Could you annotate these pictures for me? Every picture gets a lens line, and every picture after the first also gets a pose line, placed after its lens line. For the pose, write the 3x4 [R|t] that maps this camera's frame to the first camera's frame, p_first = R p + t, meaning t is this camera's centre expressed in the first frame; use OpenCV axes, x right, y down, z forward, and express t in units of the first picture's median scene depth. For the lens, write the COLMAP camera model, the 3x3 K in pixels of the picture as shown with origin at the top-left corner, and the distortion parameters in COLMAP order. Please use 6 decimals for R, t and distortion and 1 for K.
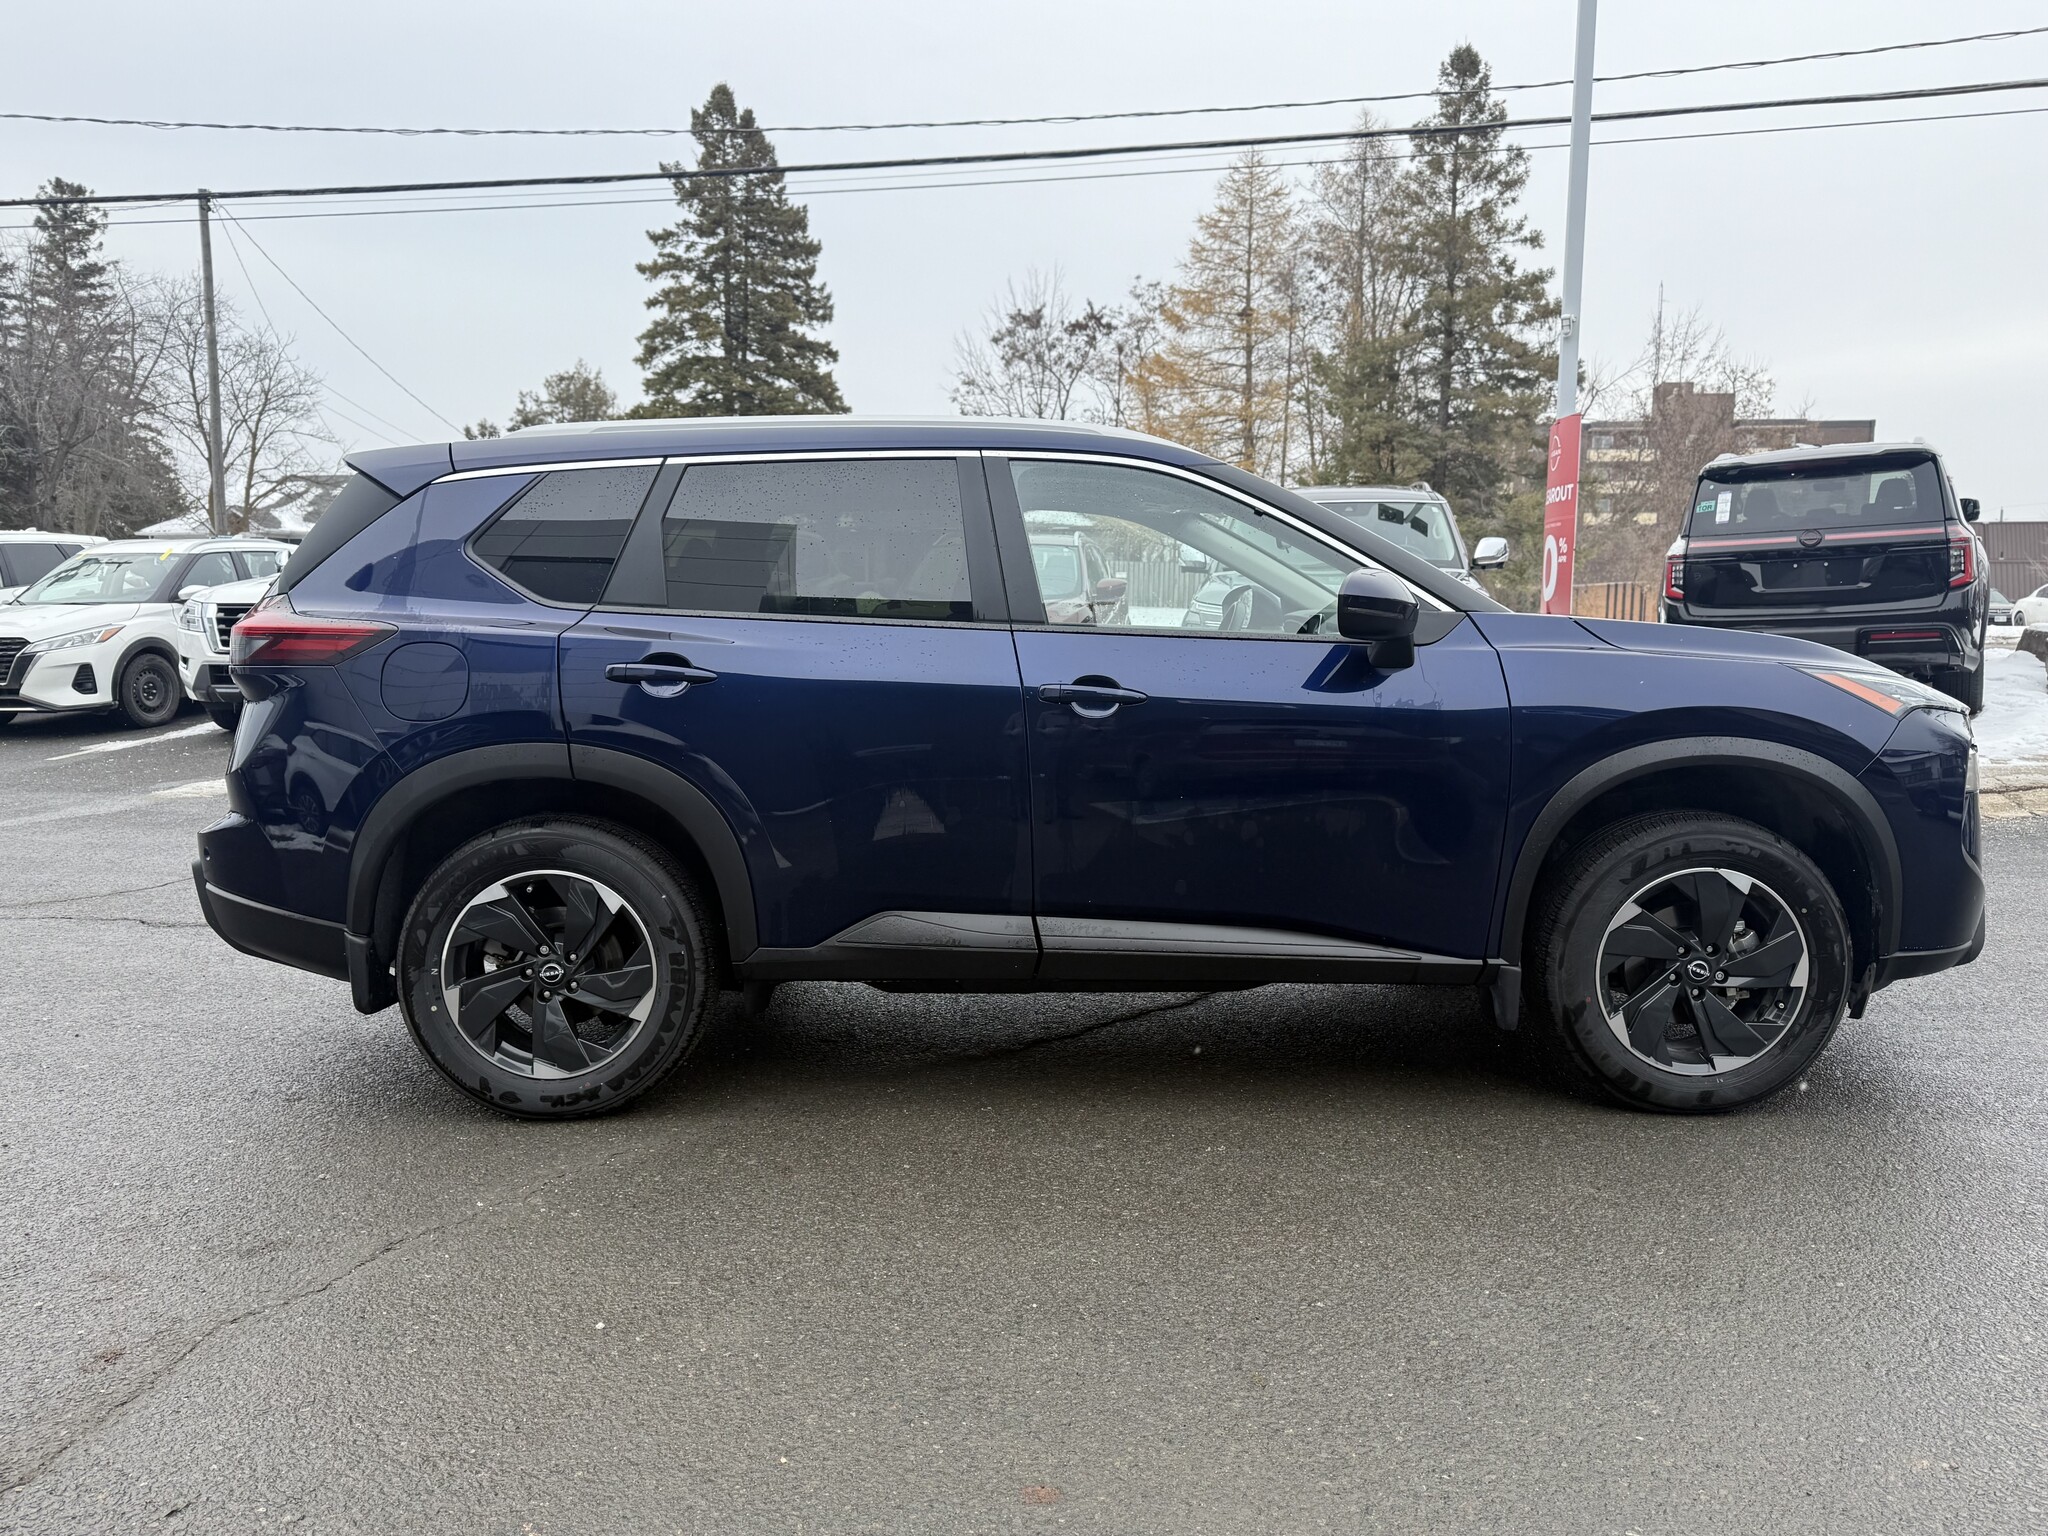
lens RADIAL K [[1426.7, 0, 1030.5], [0, 1426.7, 766.0], [0, 0, 1]] dist [0.050967, -0.074219]
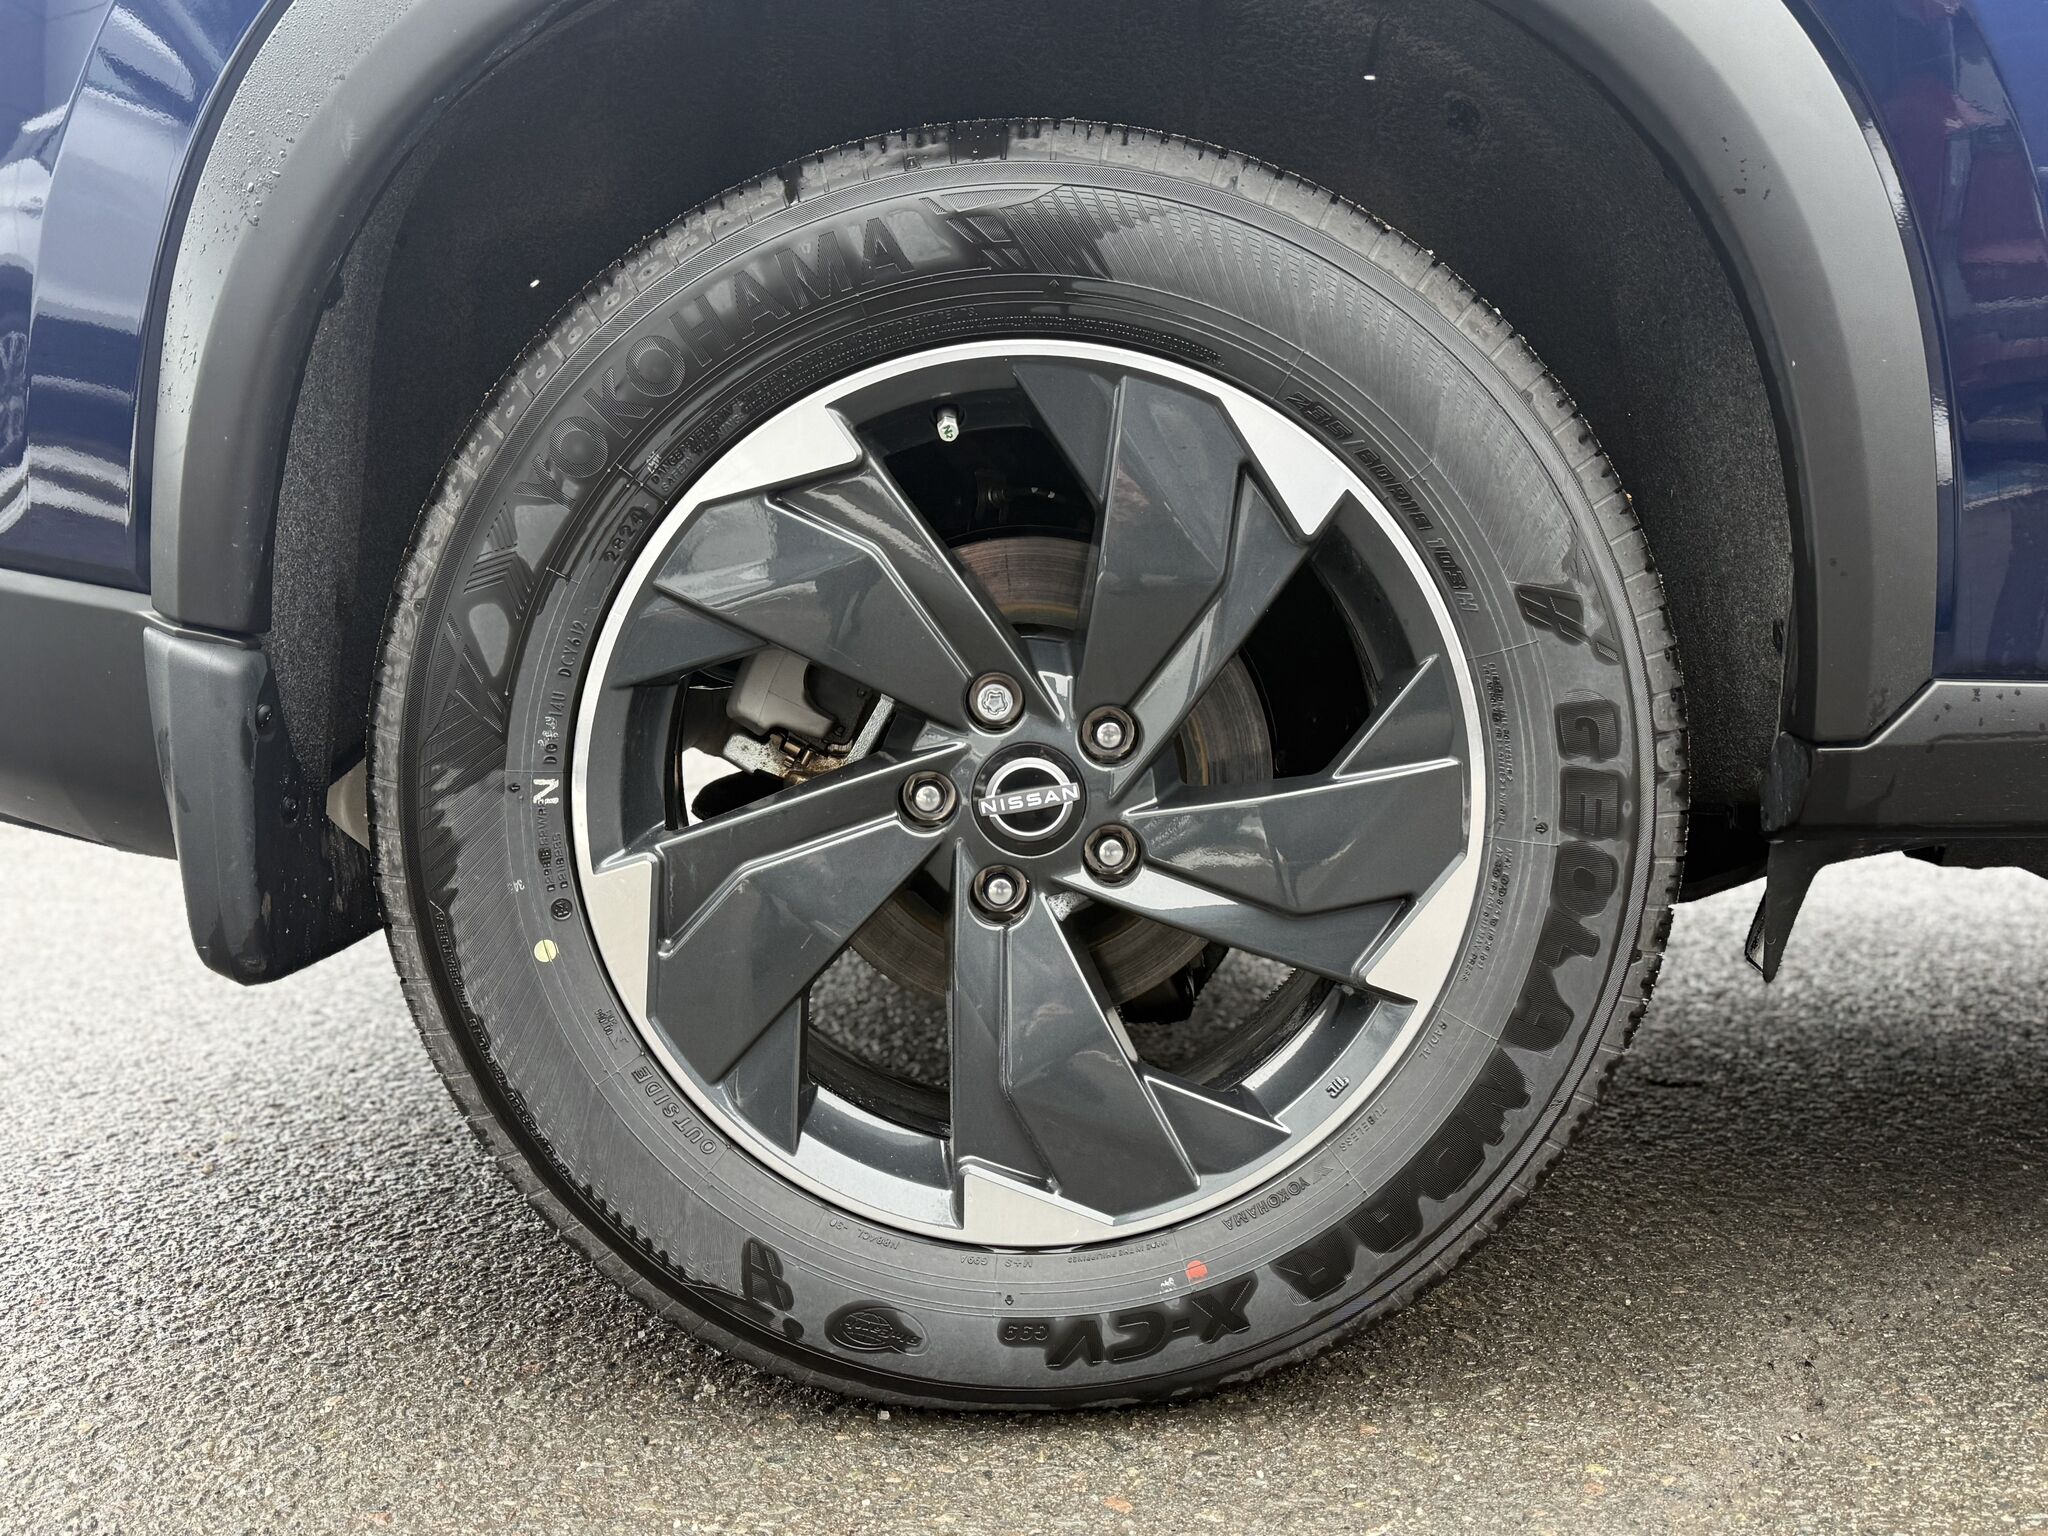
lens RADIAL K [[1943.1, 0, 1024.0], [0, 1943.1, 768.0], [0, 0, 1]] dist [0.053643, -0.000471]
pose [[0.999952, -0.008544, -0.004885, -0.334889], [0.008734, 0.999145, 0.040416, 0.126996], [0.004535, -0.040457, 0.999171, 0.685525]]
